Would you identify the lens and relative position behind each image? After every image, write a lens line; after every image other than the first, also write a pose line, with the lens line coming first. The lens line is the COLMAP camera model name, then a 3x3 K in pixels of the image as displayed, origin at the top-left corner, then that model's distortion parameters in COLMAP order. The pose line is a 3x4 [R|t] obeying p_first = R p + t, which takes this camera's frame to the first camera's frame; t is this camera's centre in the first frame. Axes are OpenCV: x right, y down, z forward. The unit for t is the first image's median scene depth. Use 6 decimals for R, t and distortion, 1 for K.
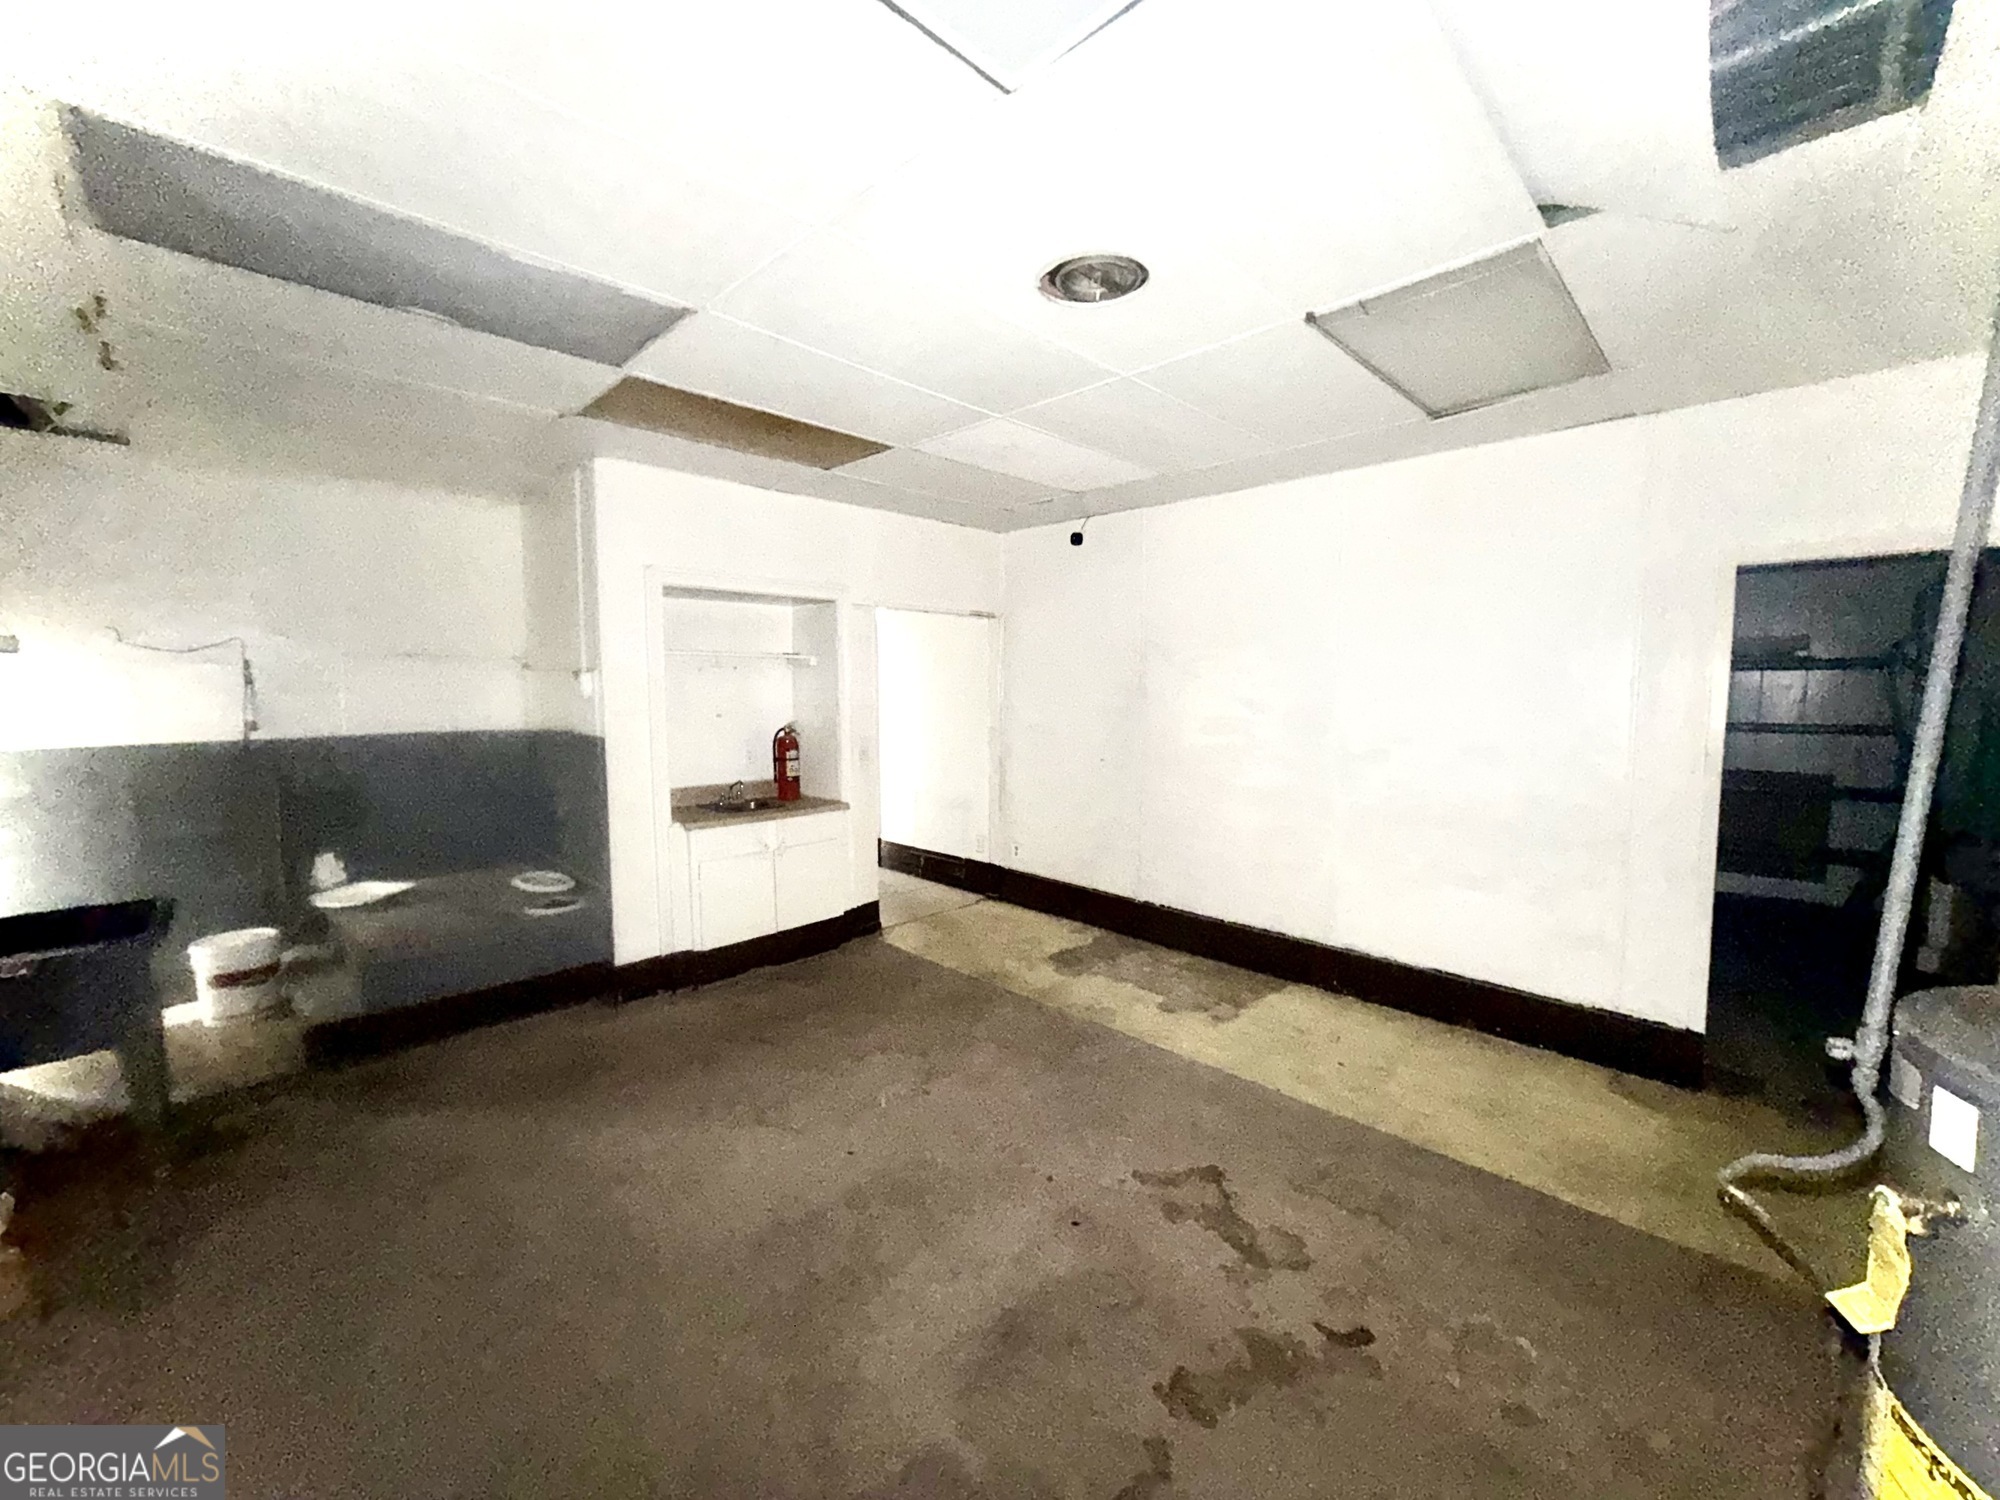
lens RADIAL K [[795.2, 0, 1000.0], [0, 795.2, 750.0], [0, 0, 1]] dist [0.001438, 0.000097]
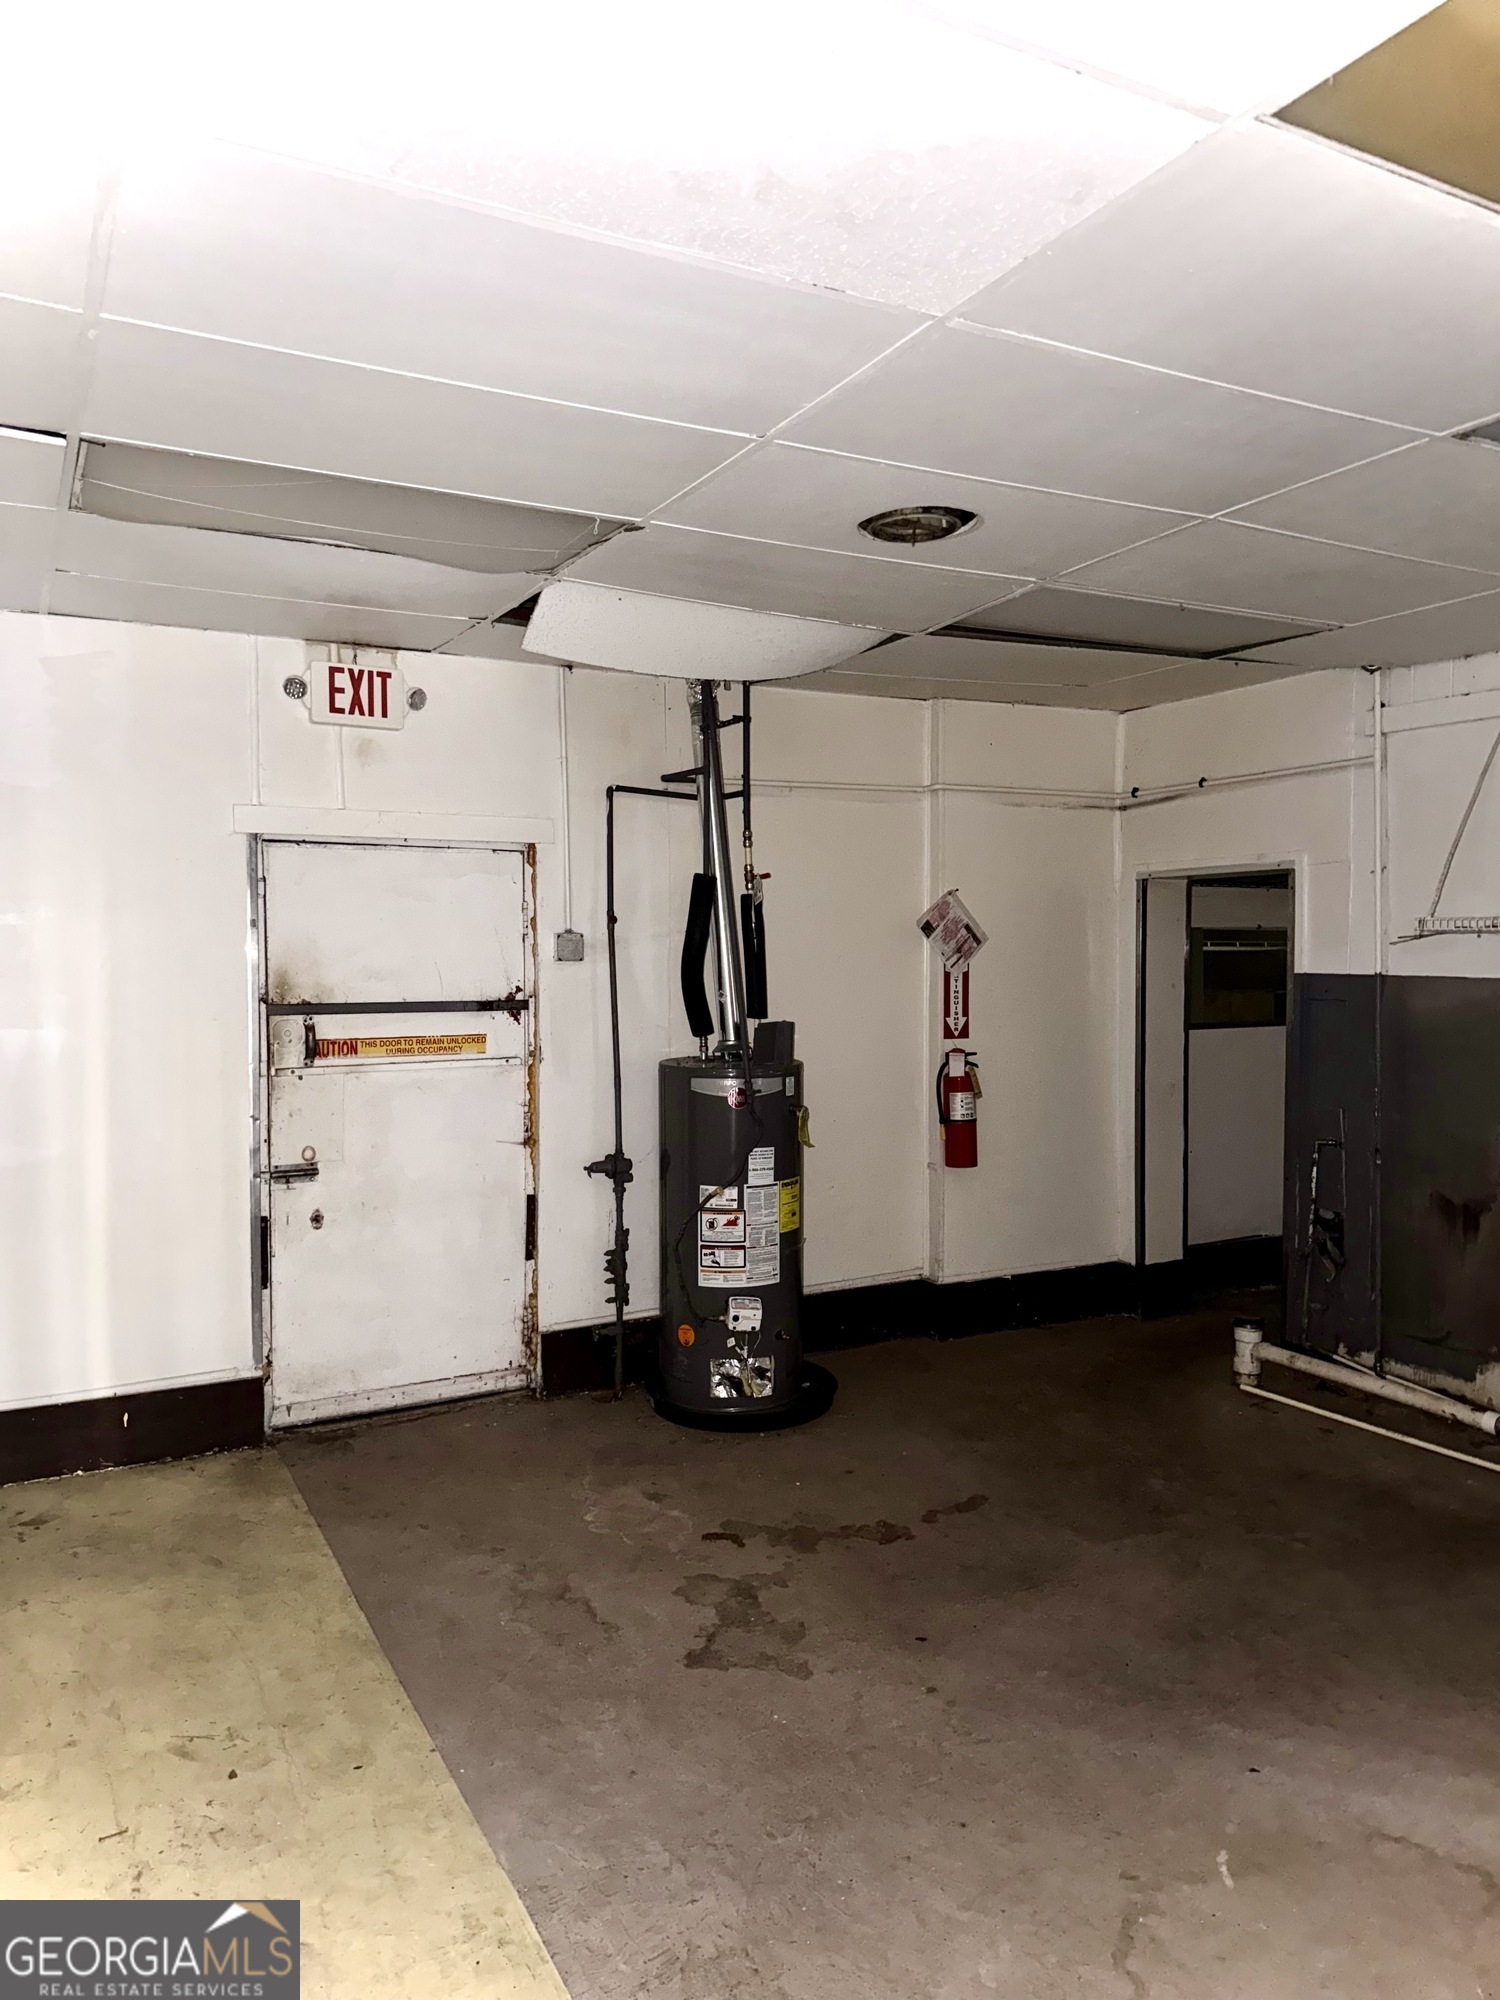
lens RADIAL K [[1389.5, 0, 745.3], [0, 1389.5, 1000.4], [0, 0, 1]] dist [0.149570, -0.280190]
pose [[-0.954035, -0.006308, 0.299629, -0.168482], [0.031088, 0.992302, 0.119877, -0.234719], [-0.298079, 0.123682, -0.946494, 2.472682]]
